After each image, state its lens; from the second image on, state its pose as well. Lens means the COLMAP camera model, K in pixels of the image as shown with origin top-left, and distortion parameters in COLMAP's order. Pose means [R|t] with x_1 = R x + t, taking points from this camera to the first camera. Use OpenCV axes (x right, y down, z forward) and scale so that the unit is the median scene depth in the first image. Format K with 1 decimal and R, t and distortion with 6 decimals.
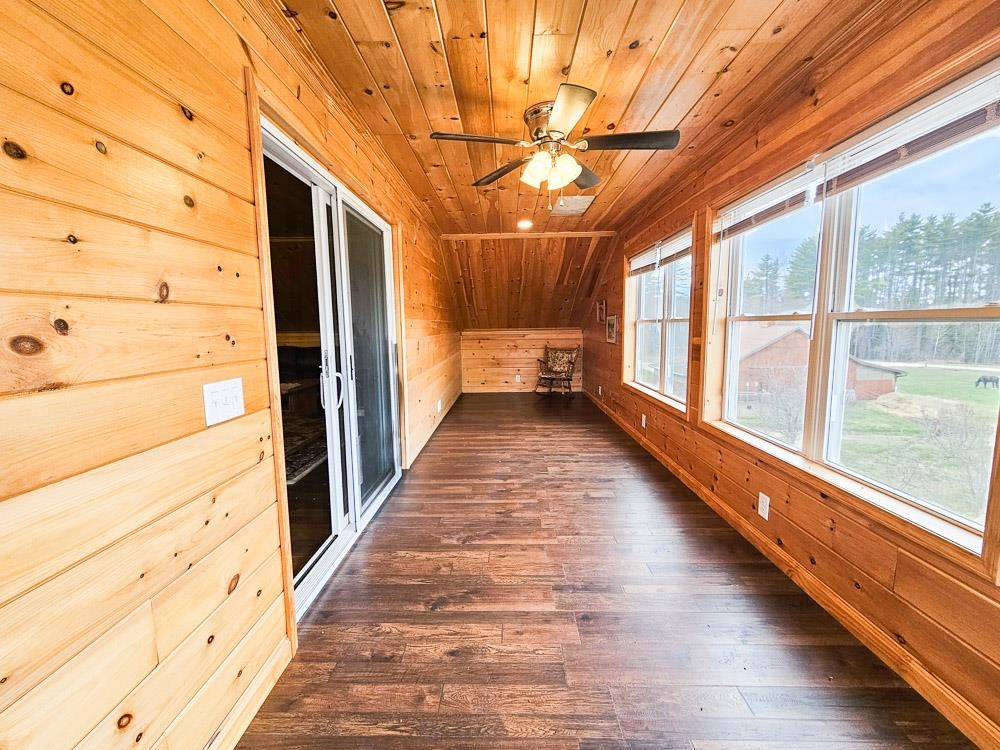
lens RADIAL K [[416.4, 0, 500.0], [0, 416.4, 375.0], [0, 0, 1]] dist [-0.000709, 0.000149]
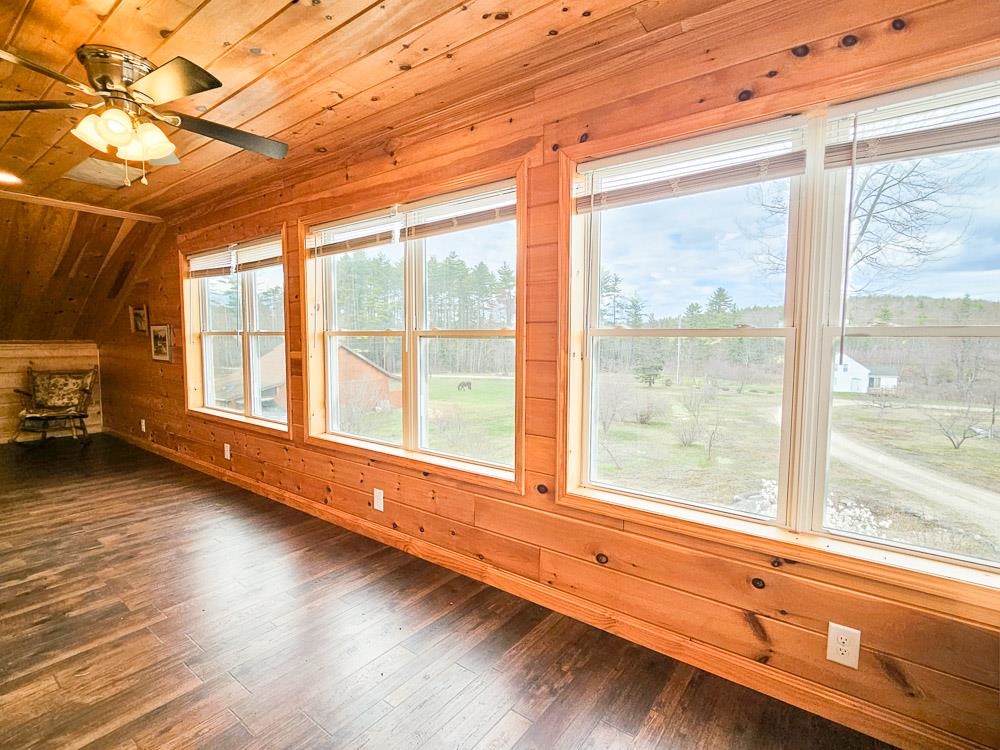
lens RADIAL K [[481.0, 0, 500.0], [0, 481.0, 375.0], [0, 0, 1]] dist [-0.000624, -0.000163]
pose [[0.588464, -0.044026, 0.807324, -0.162594], [0.081993, 0.996618, -0.005417, 0.010105], [-0.804355, 0.069383, 0.590084, -0.042096]]
